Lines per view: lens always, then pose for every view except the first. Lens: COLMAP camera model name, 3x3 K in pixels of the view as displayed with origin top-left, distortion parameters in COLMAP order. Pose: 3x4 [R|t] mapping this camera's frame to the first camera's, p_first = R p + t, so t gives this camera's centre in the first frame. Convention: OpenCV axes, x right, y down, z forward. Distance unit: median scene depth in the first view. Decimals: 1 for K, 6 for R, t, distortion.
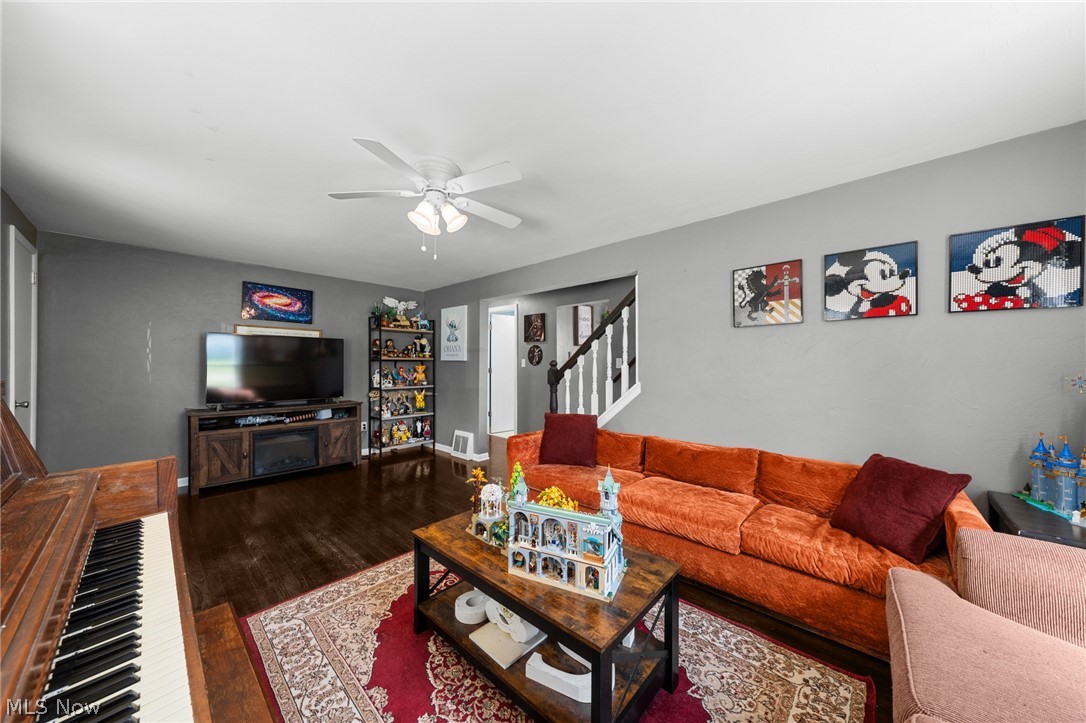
lens RADIAL K [[366.9, 0, 540.8], [0, 366.9, 363.1], [0, 0, 1]] dist [-0.001340, -0.000093]
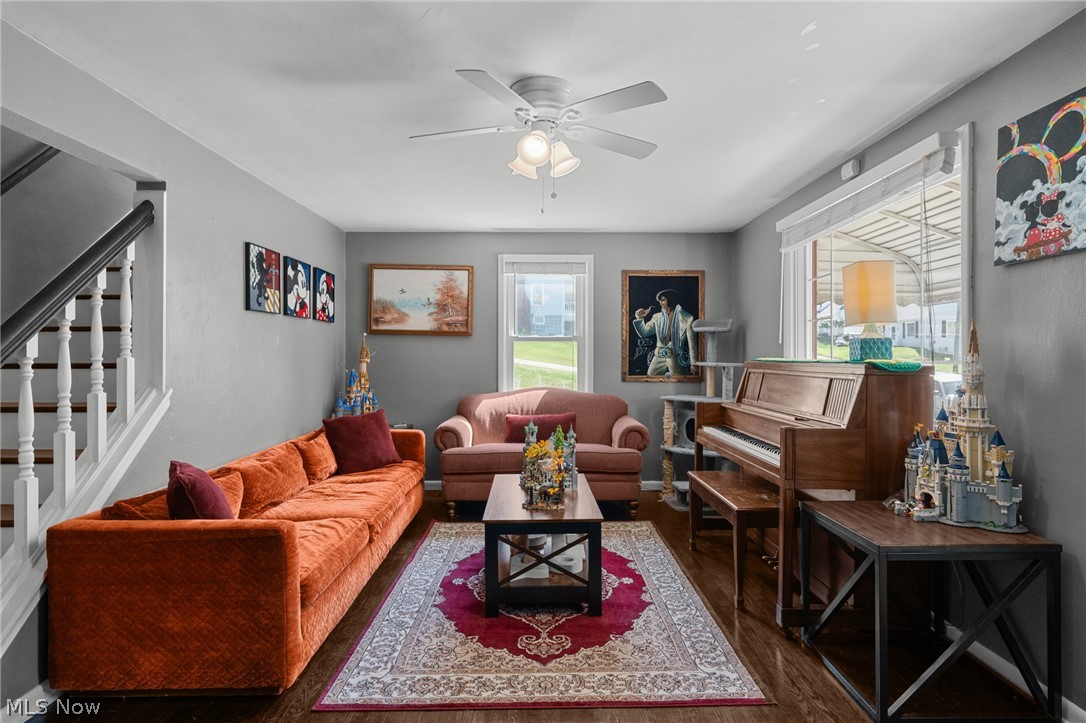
lens RADIAL K [[587.2, 0, 544.5], [0, 587.2, 357.0], [0, 0, 1]] dist [0.004855, -0.000397]
pose [[-0.691022, -0.004602, 0.722819, -0.657818], [-0.001033, 0.999985, 0.005379, 0.000417], [-0.722833, 0.002970, -0.691016, 1.042575]]
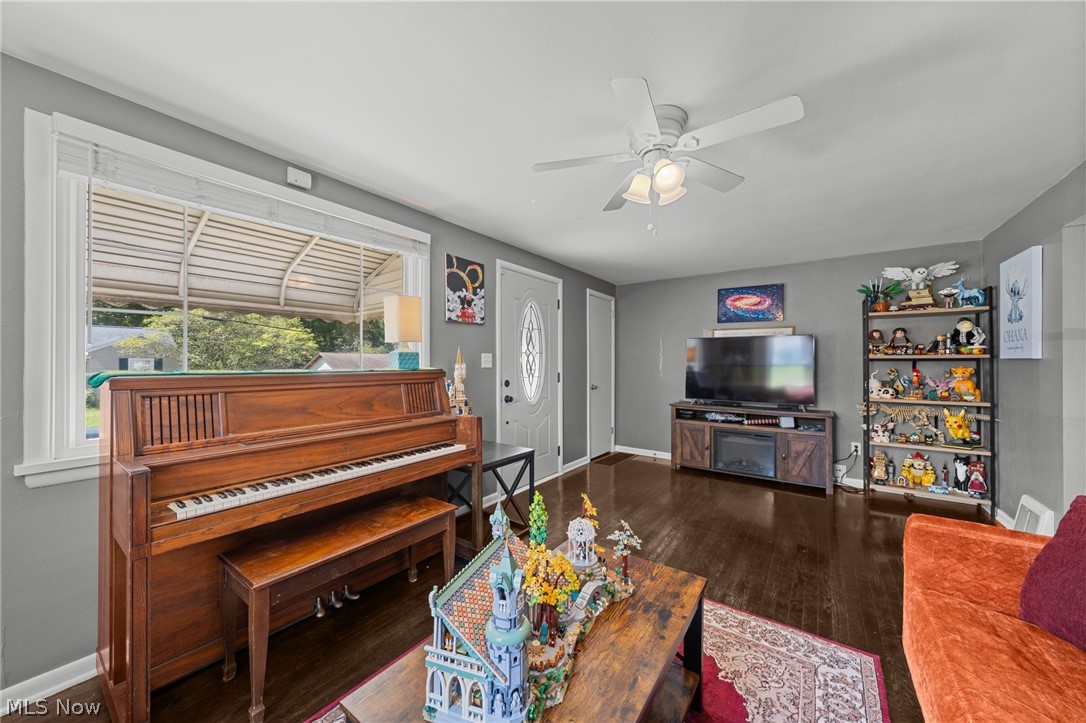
lens RADIAL K [[387.2, 0, 543.0], [0, 387.2, 361.5], [0, 0, 1]] dist [-0.000216, 0.000002]
pose [[0.128347, -0.006912, -0.991705, 0.302208], [0.000982, 0.999976, -0.006843, 0.000509], [0.991729, -0.000096, 0.128351, 0.369436]]
